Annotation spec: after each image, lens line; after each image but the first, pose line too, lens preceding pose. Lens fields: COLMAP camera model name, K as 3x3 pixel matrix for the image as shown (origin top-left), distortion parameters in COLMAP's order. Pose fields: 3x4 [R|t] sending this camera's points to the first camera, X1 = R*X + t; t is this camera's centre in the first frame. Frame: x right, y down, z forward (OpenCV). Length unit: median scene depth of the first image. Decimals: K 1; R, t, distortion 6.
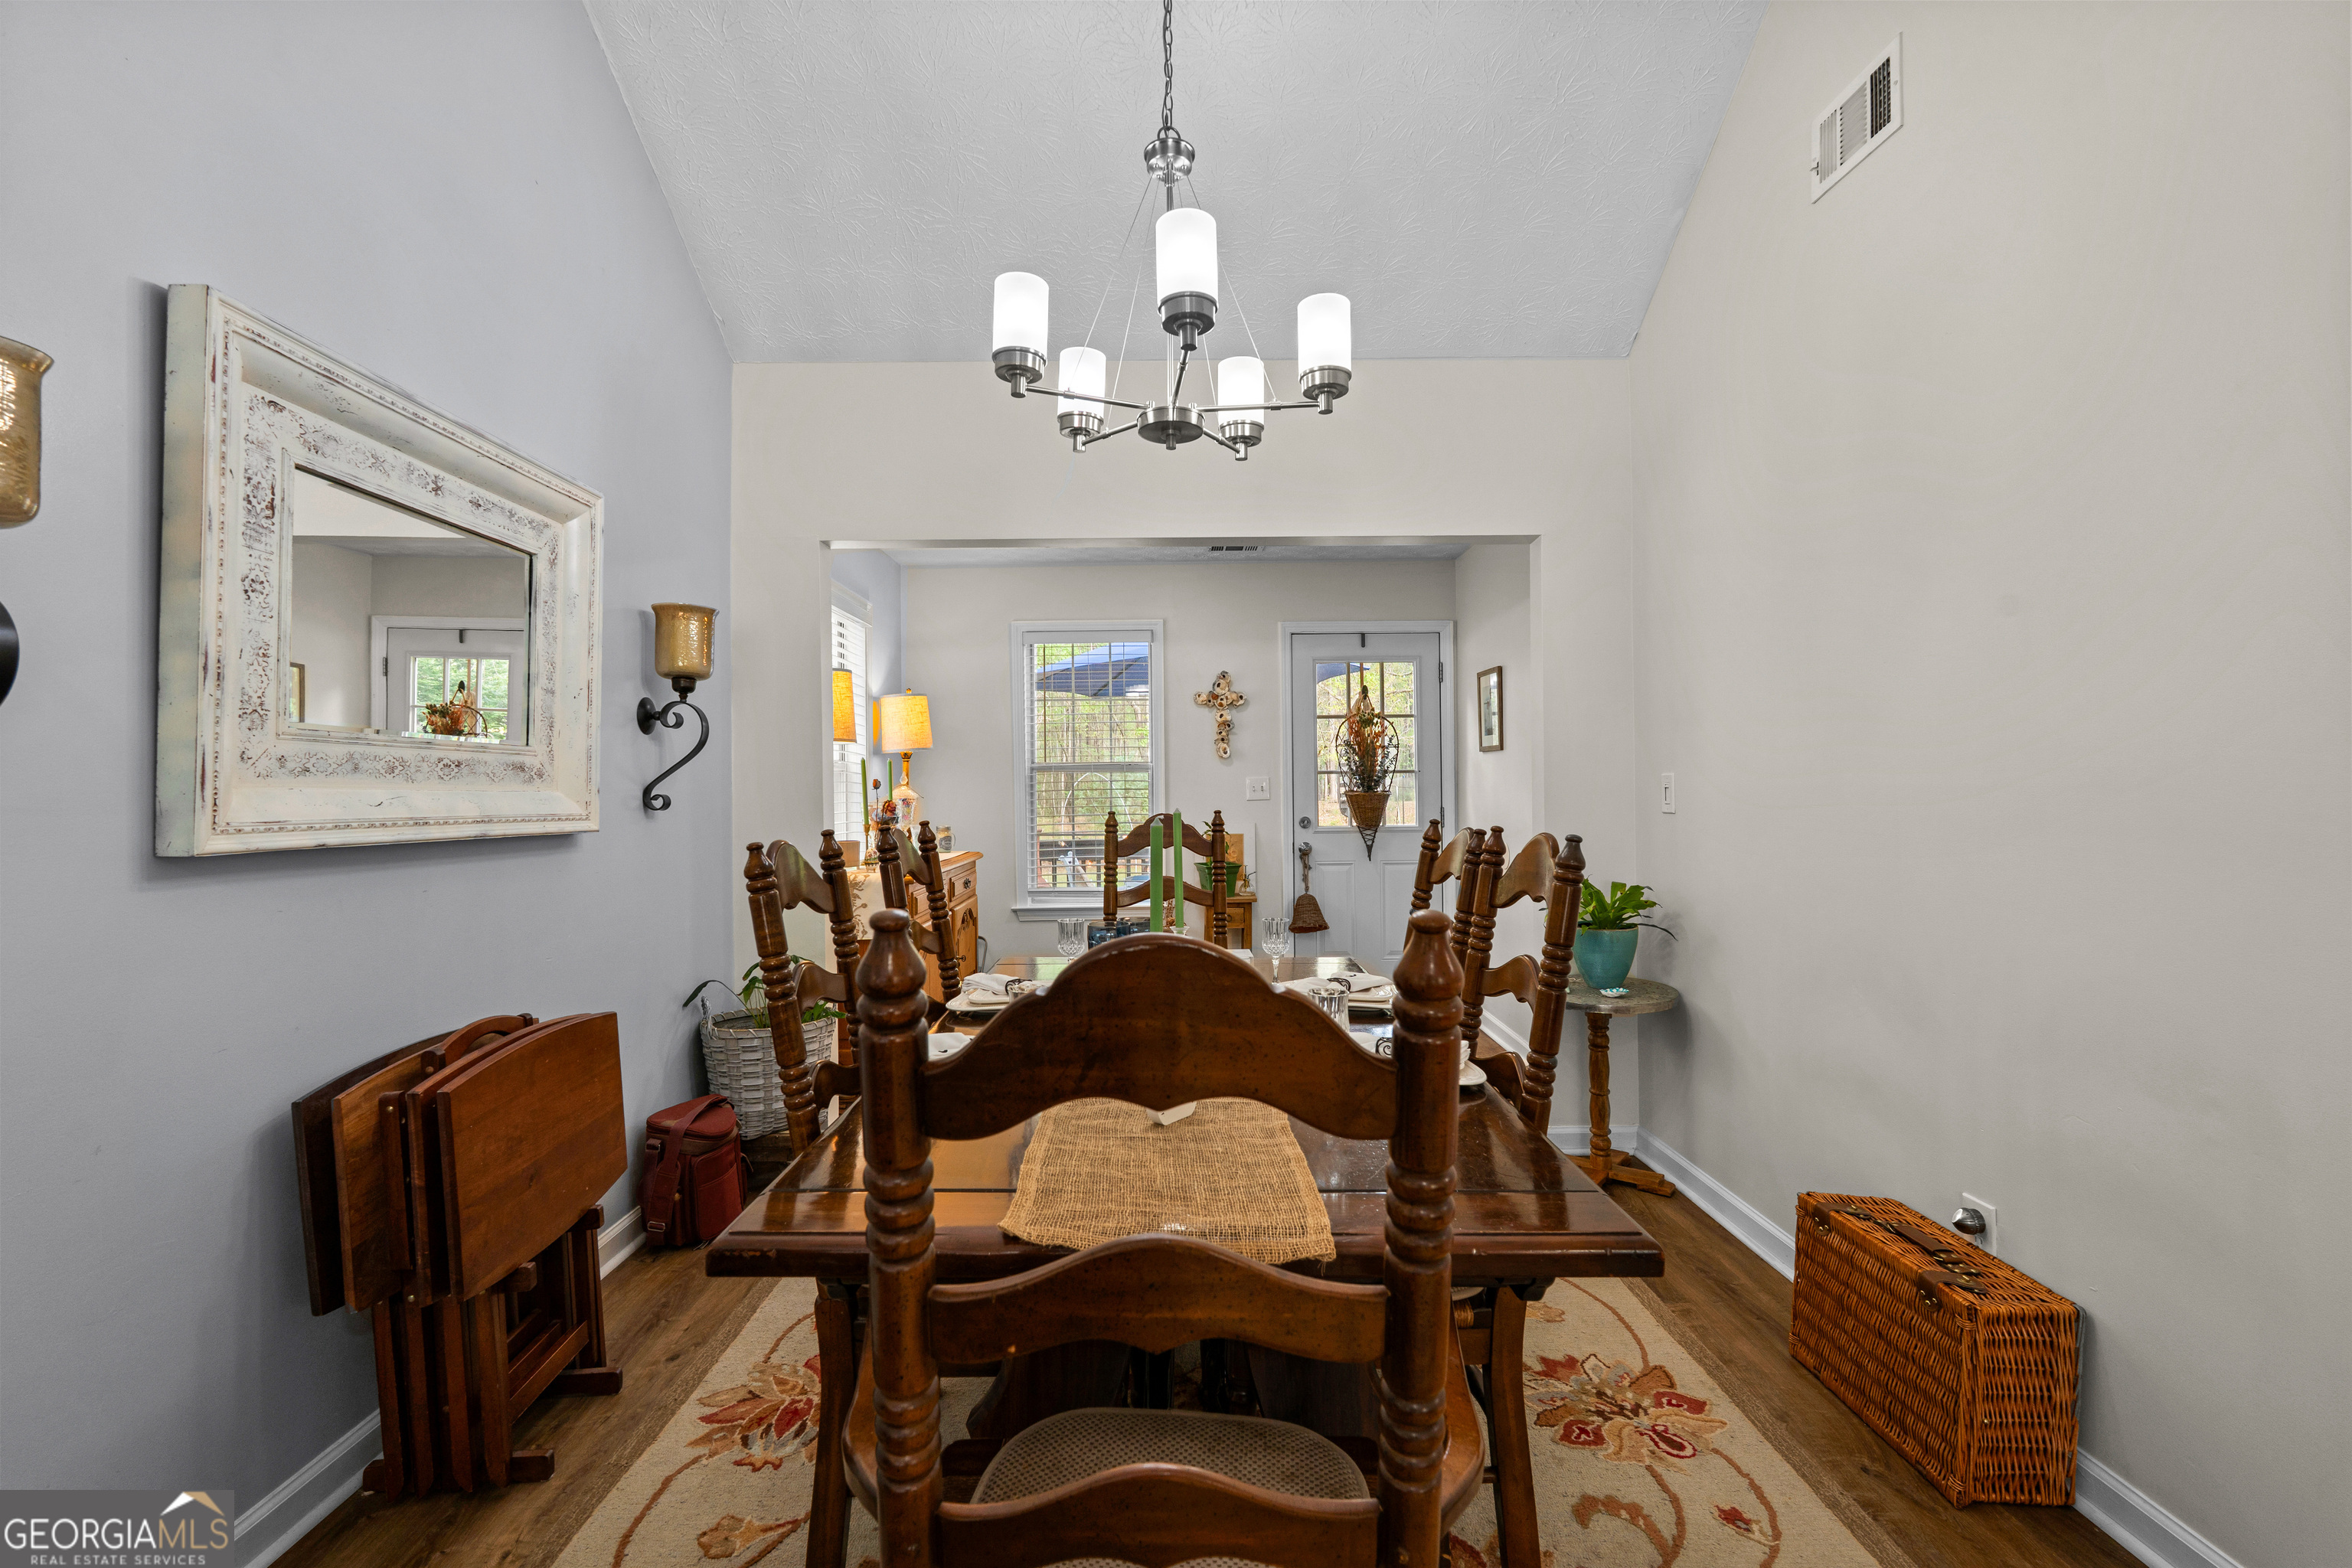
lens RADIAL K [[1019.9, 0, 1172.1], [0, 1019.9, 781.9], [0, 0, 1]] dist [-0.003886, -0.000140]
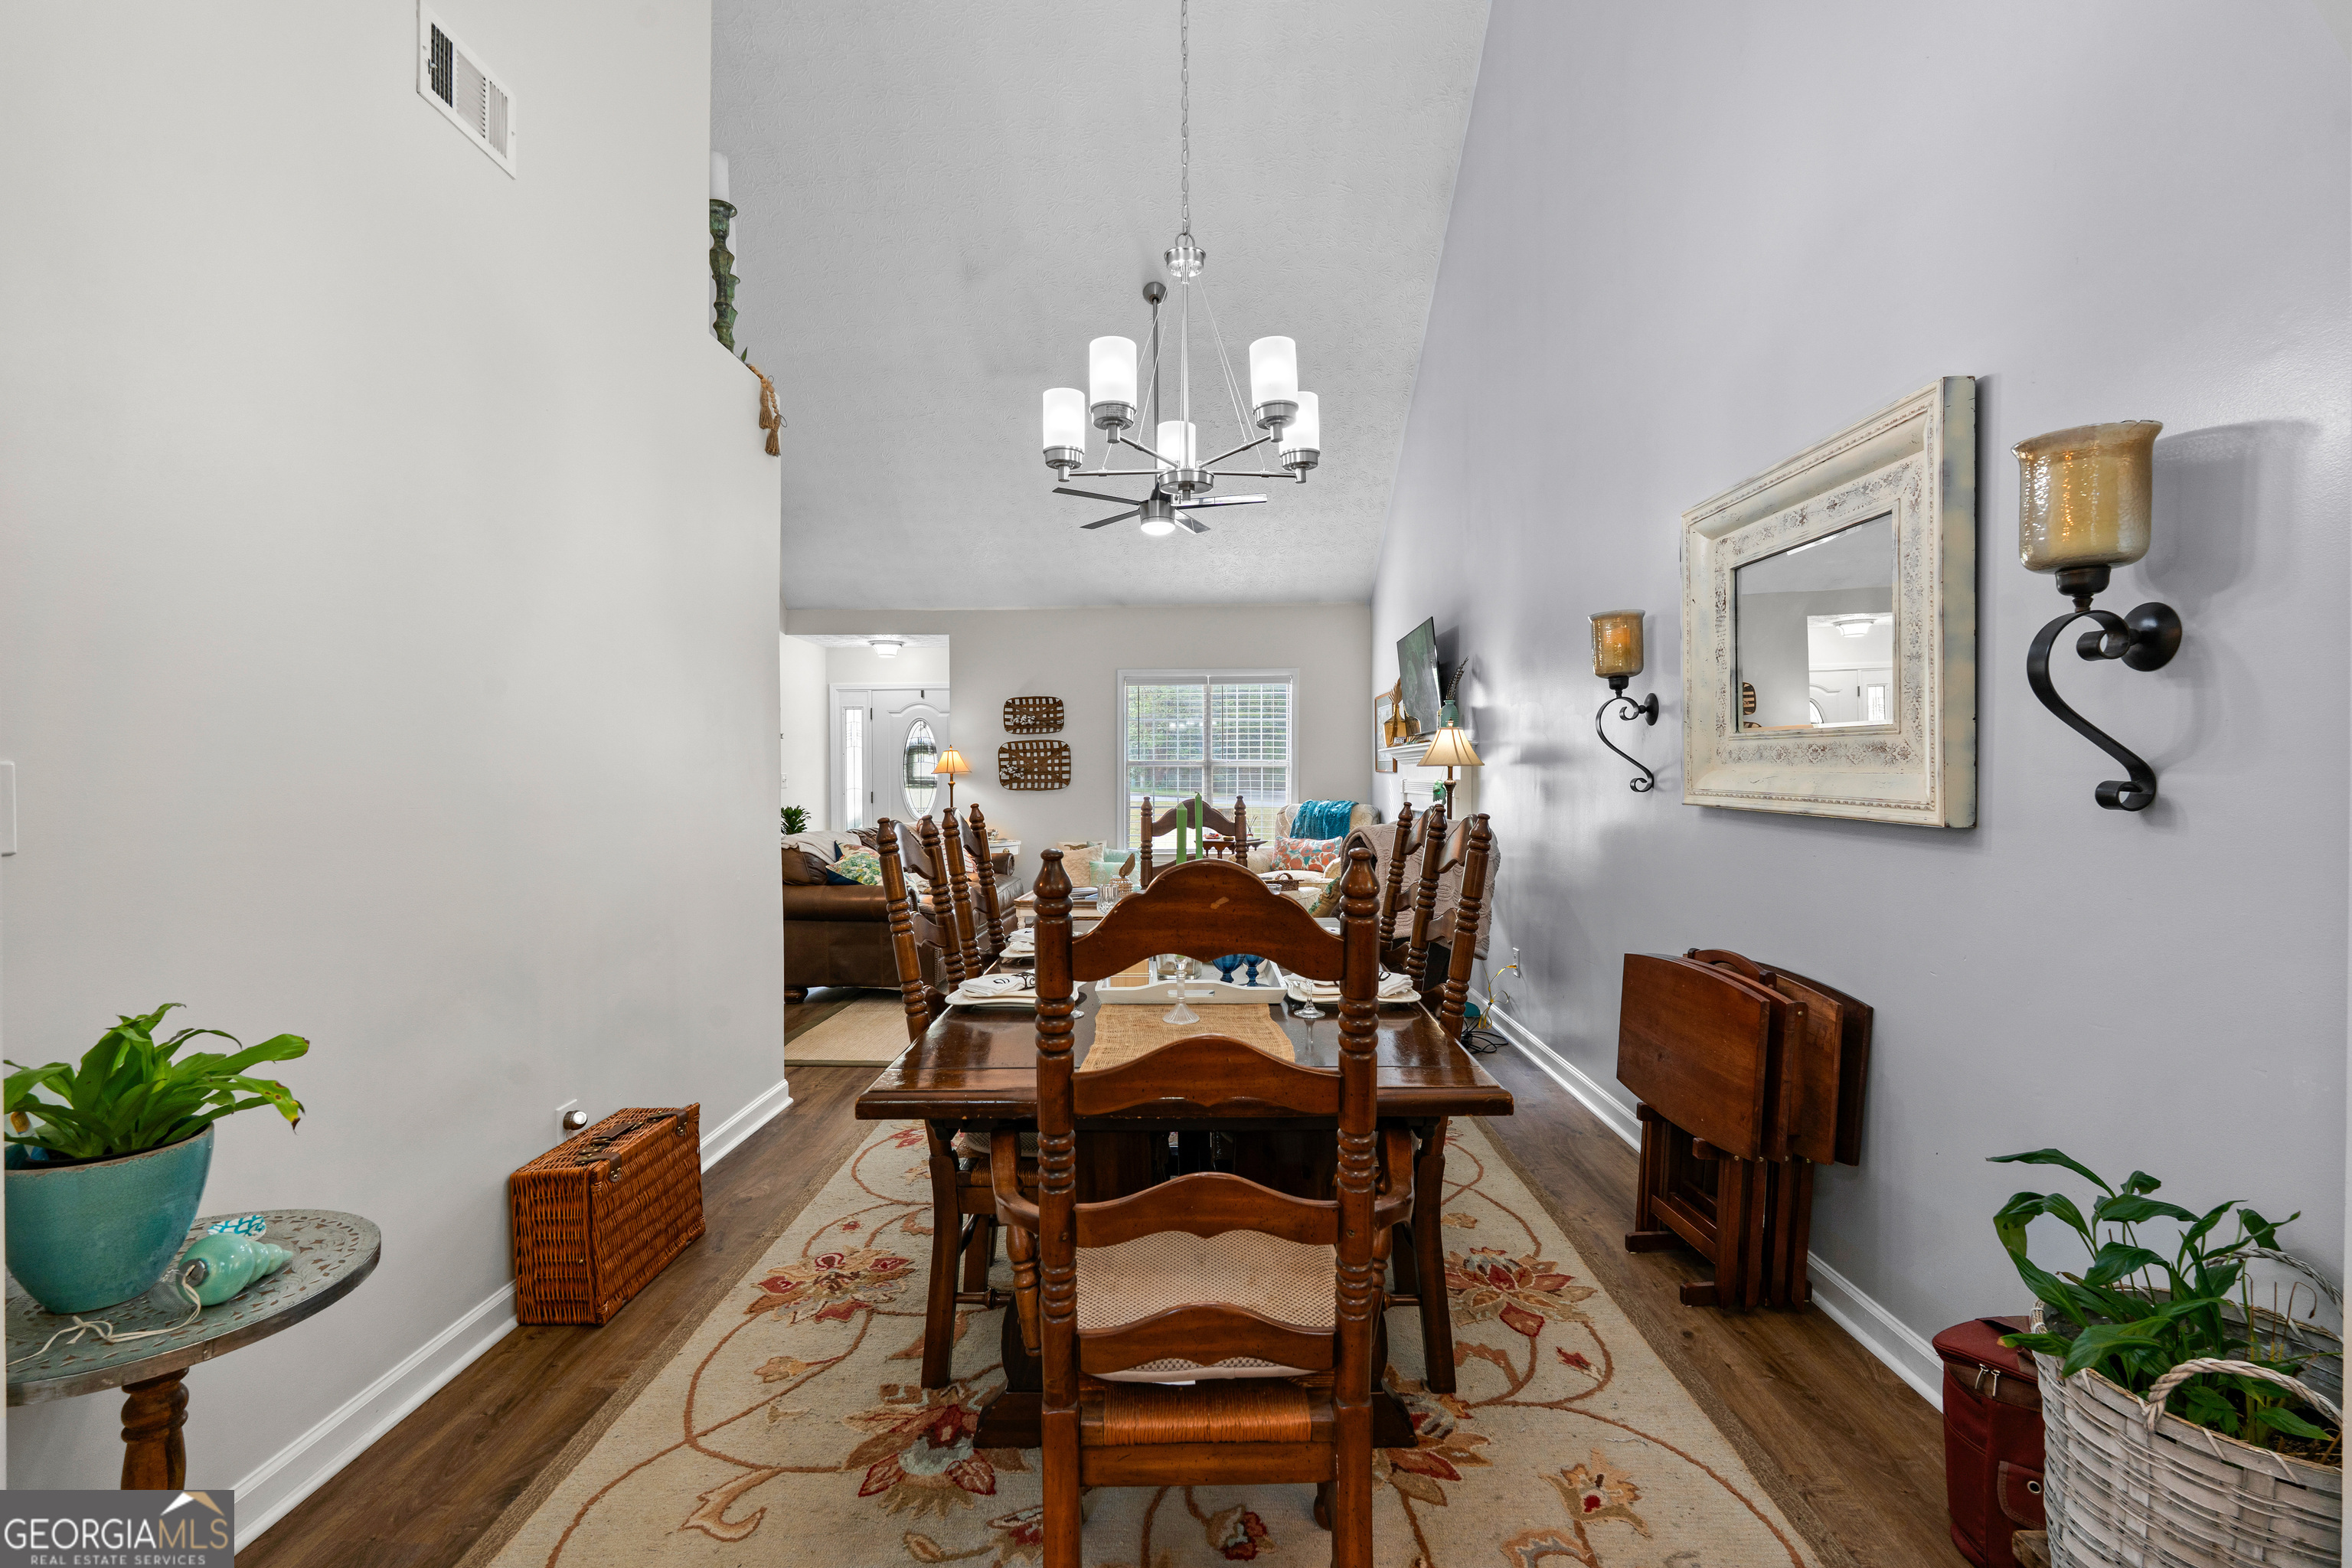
lens RADIAL K [[1019.9, 0, 1172.1], [0, 1019.9, 781.9], [0, 0, 1]] dist [-0.003886, -0.000140]
pose [[-0.999707, 0.011592, 0.021230, -0.005248], [0.011695, 0.999921, 0.004703, 0.005396], [-0.021174, 0.004950, -0.999764, 2.097819]]
